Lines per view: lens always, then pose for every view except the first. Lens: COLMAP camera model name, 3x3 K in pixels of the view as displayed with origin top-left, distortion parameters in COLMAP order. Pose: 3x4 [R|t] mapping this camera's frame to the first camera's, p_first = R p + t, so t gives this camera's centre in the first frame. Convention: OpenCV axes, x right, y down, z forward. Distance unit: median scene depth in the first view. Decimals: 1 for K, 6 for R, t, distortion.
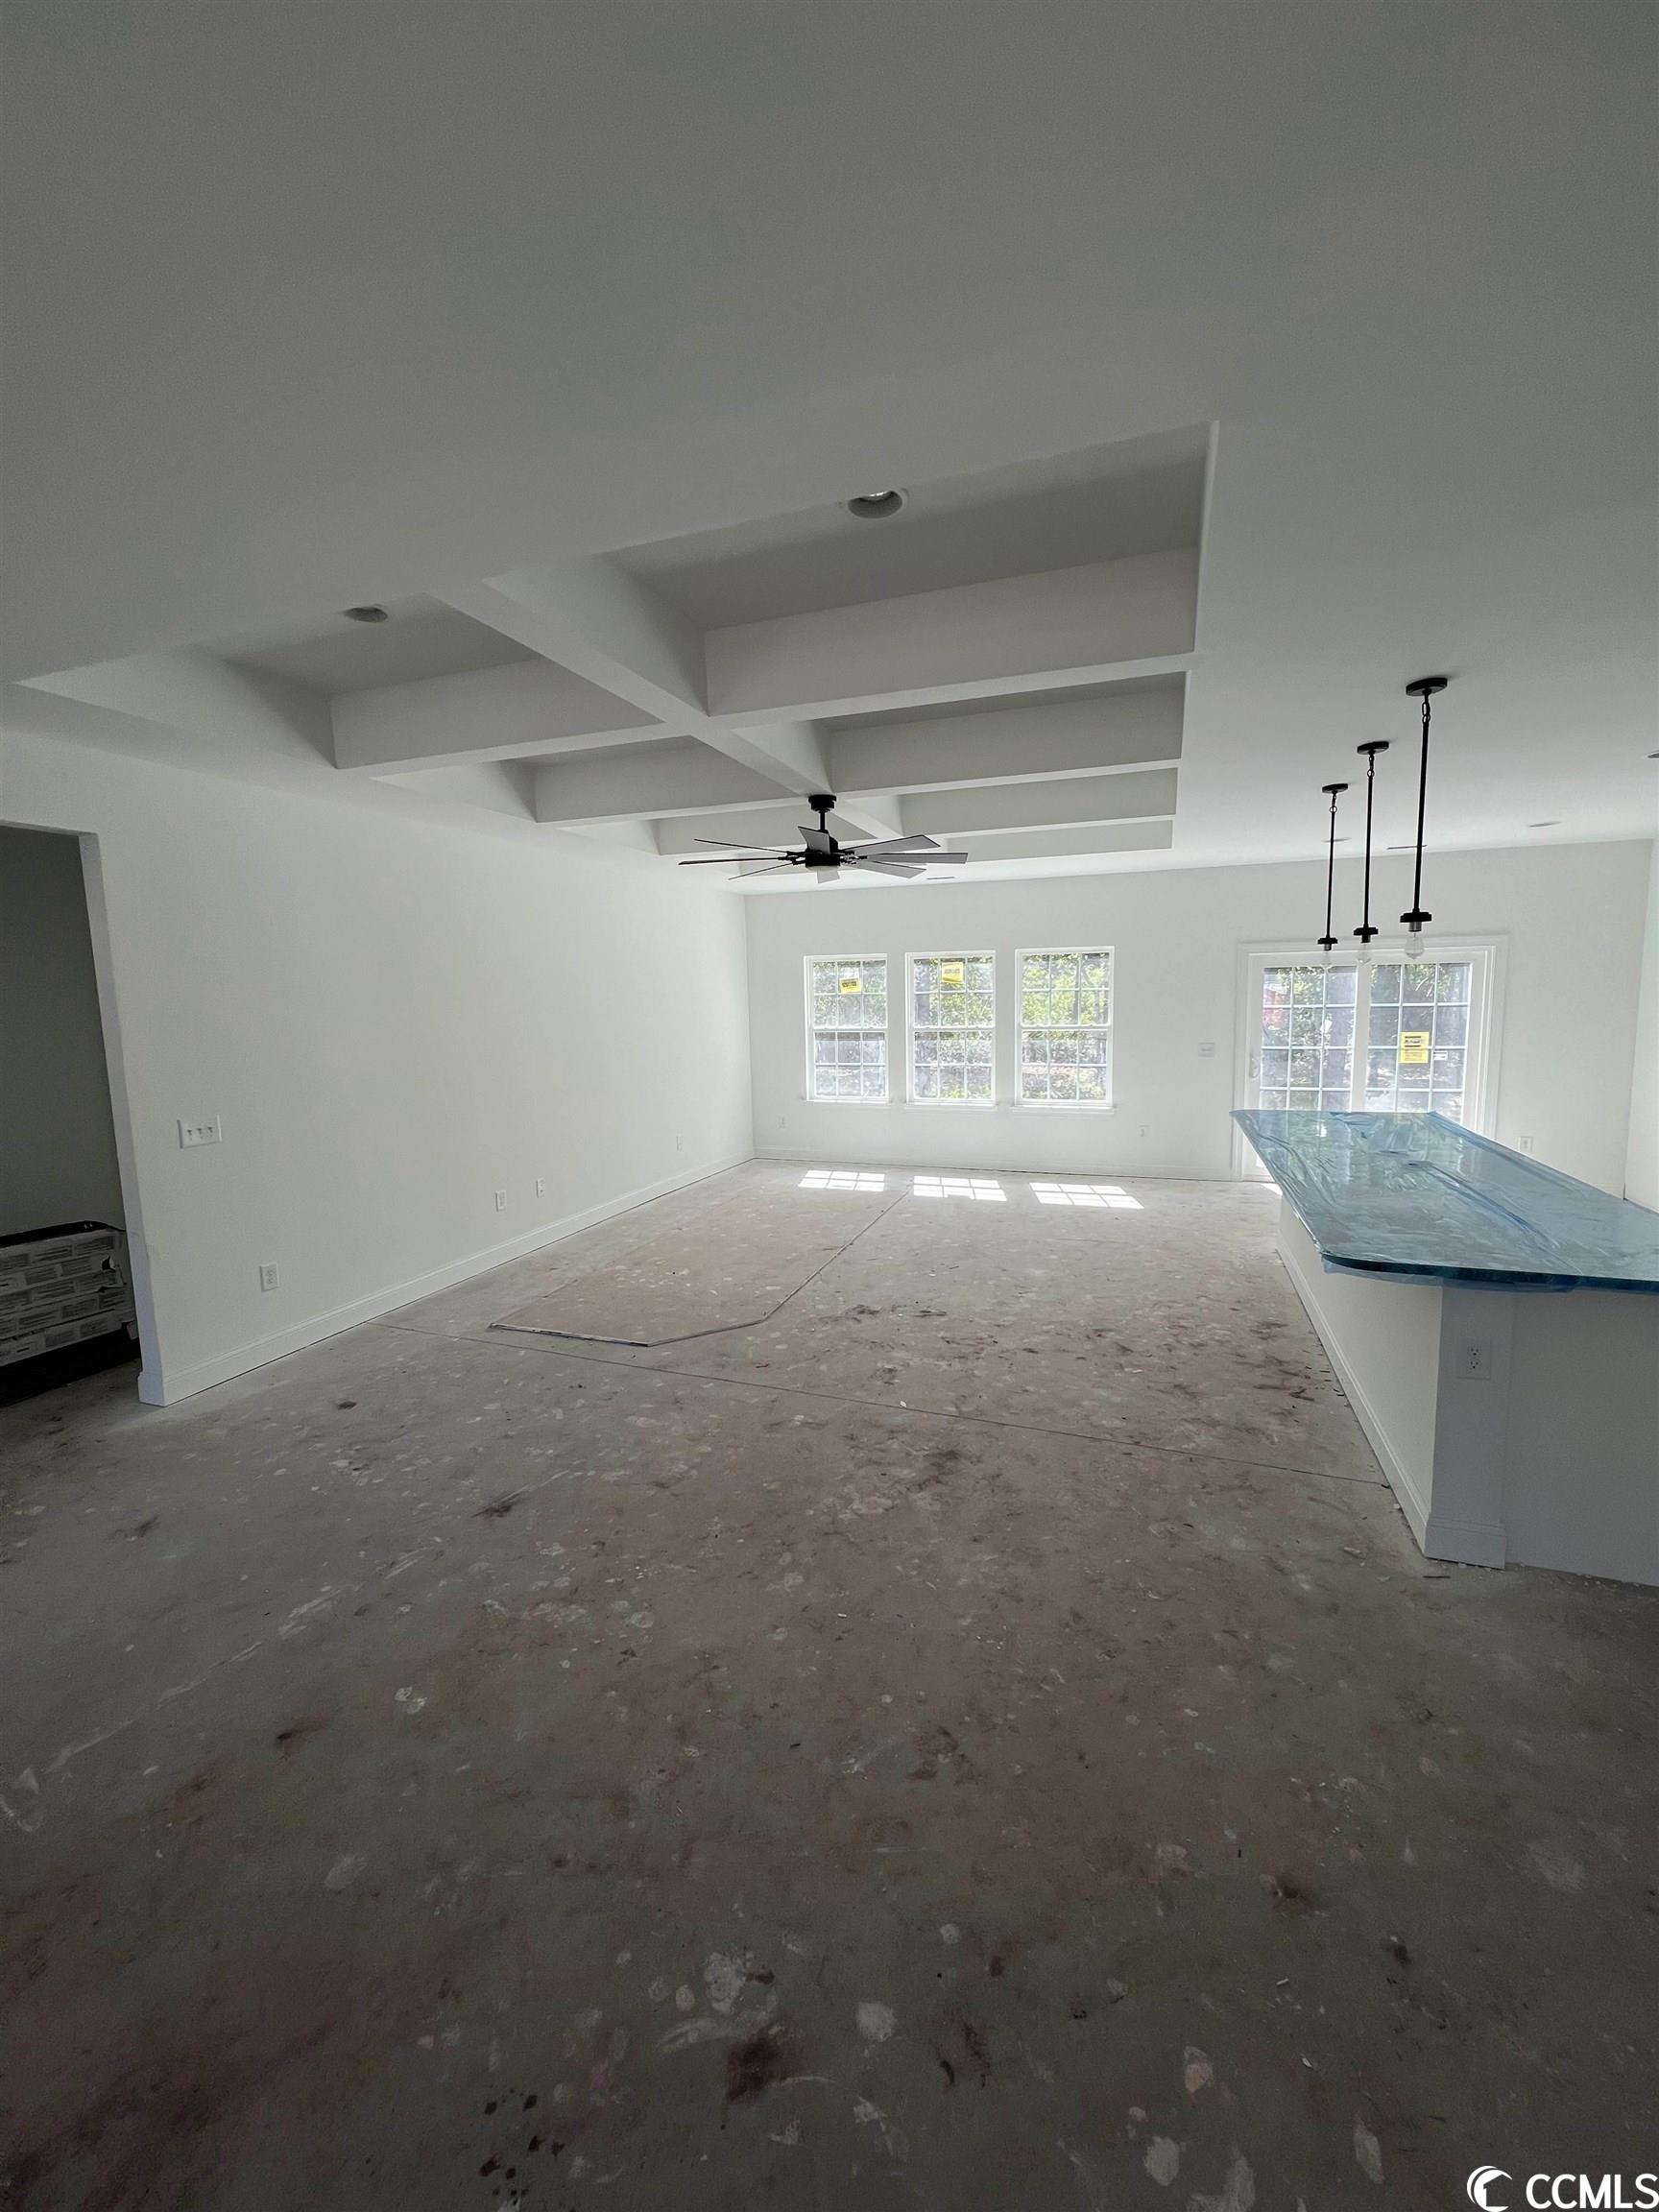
lens RADIAL K [[884.3, 0, 834.7], [0, 884.3, 1101.1], [0, 0, 1]] dist [-0.000749, 0.000609]
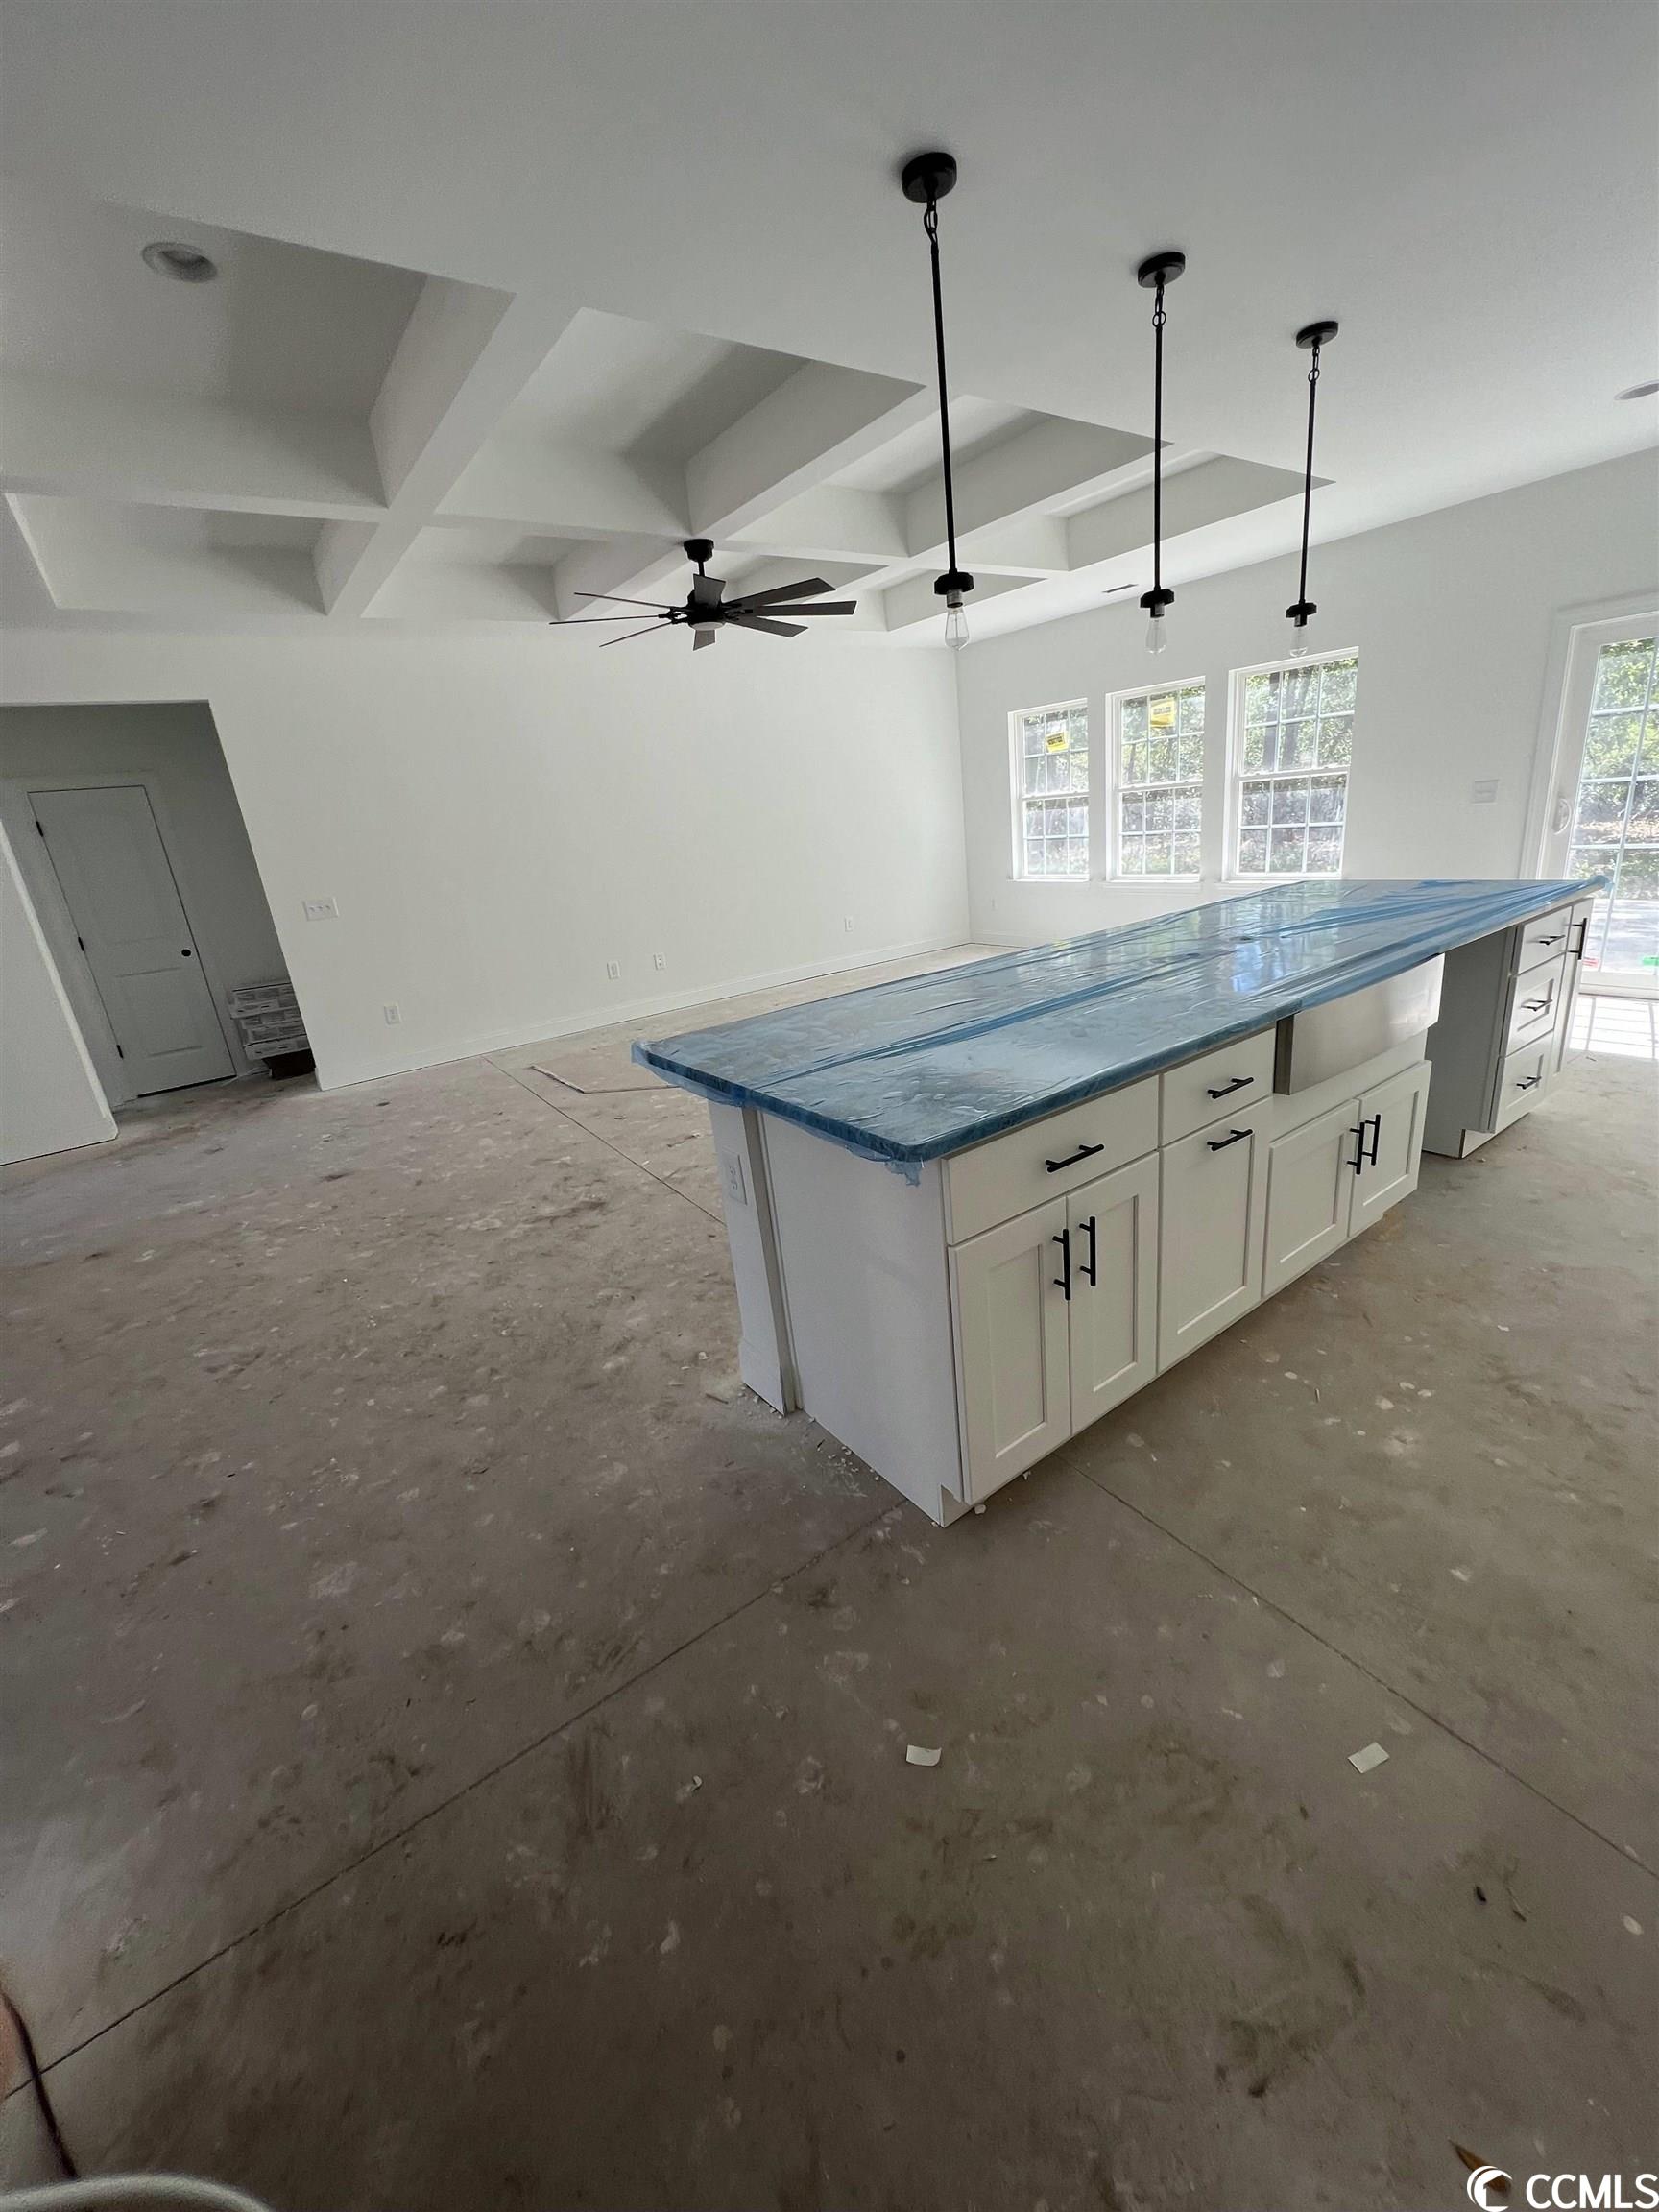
lens RADIAL K [[884.3, 0, 831.9], [0, 884.3, 1099.7], [0, 0, 1]] dist [-0.000749, 0.000609]
pose [[0.825054, 0.118351, -0.552521, 0.914458], [0.013801, 0.973307, 0.229093, 0.021817], [0.564886, -0.196639, 0.801397, 0.289550]]
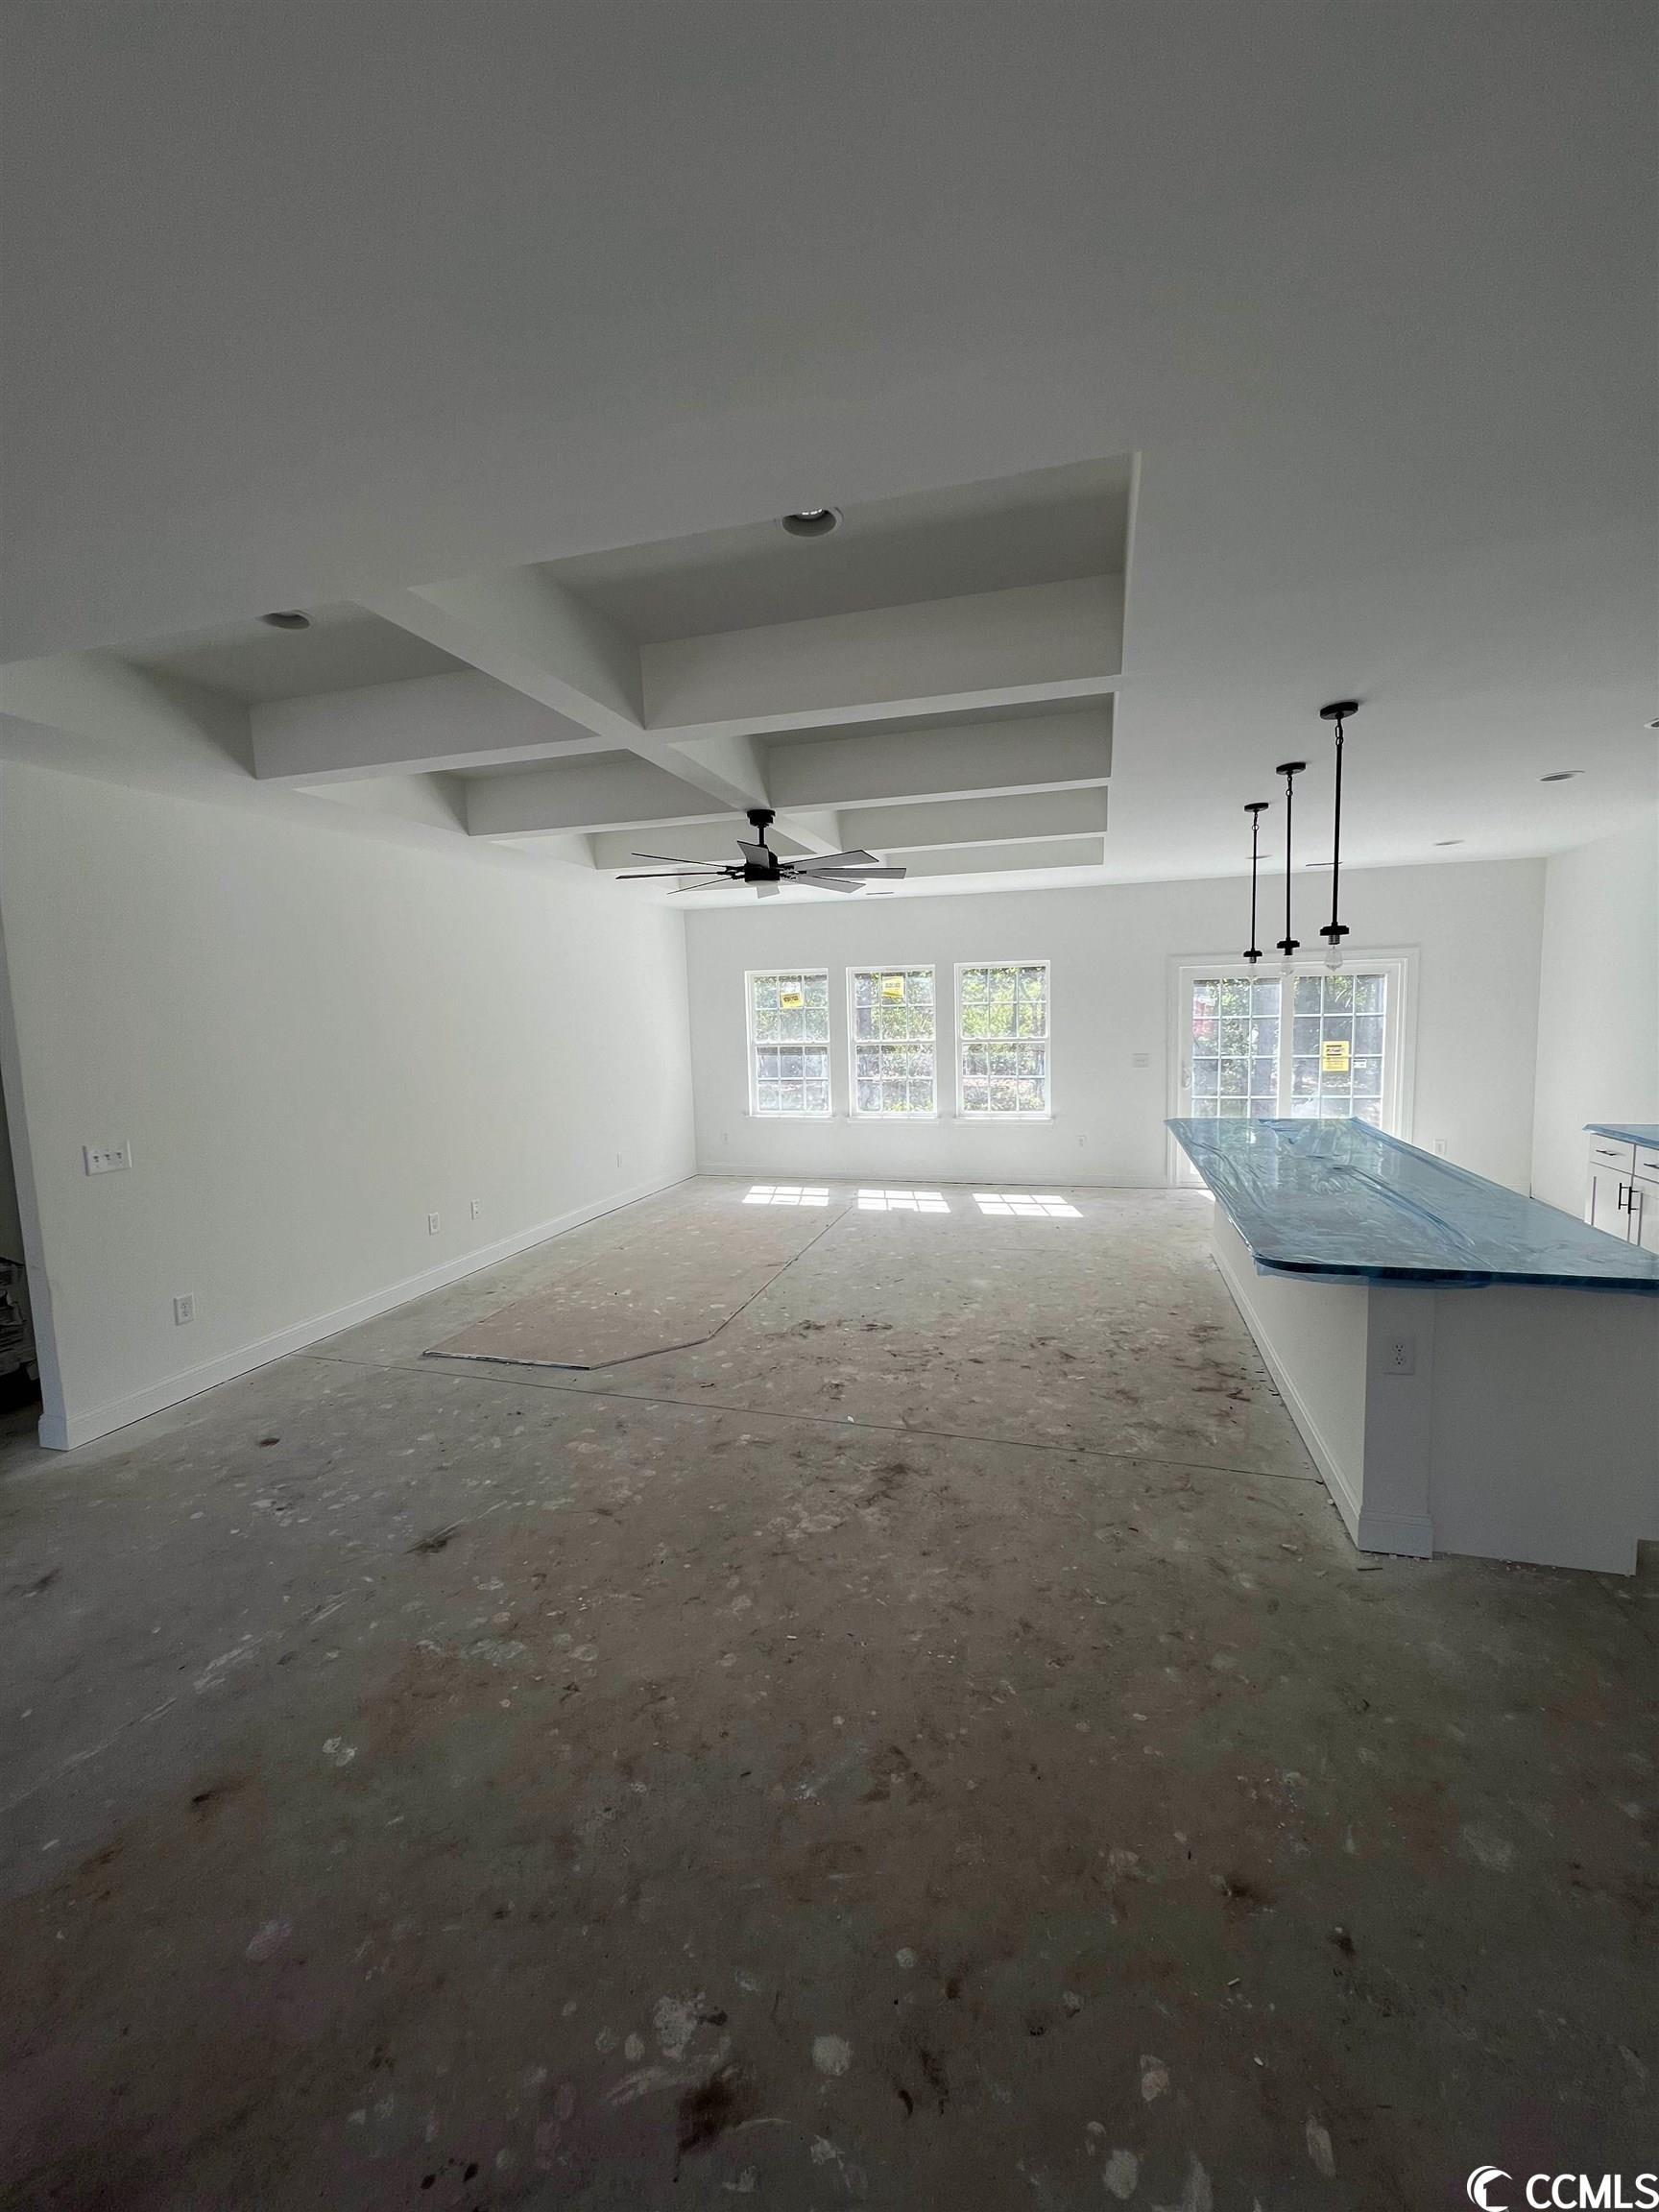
lens RADIAL K [[884.3, 0, 834.9], [0, 884.3, 1101.3], [0, 0, 1]] dist [-0.000749, 0.000609]
pose [[0.997816, -0.013814, 0.064601, 0.000554], [0.014872, 0.999763, -0.015918, 0.000722], [-0.064365, 0.016844, 0.997784, 0.002778]]
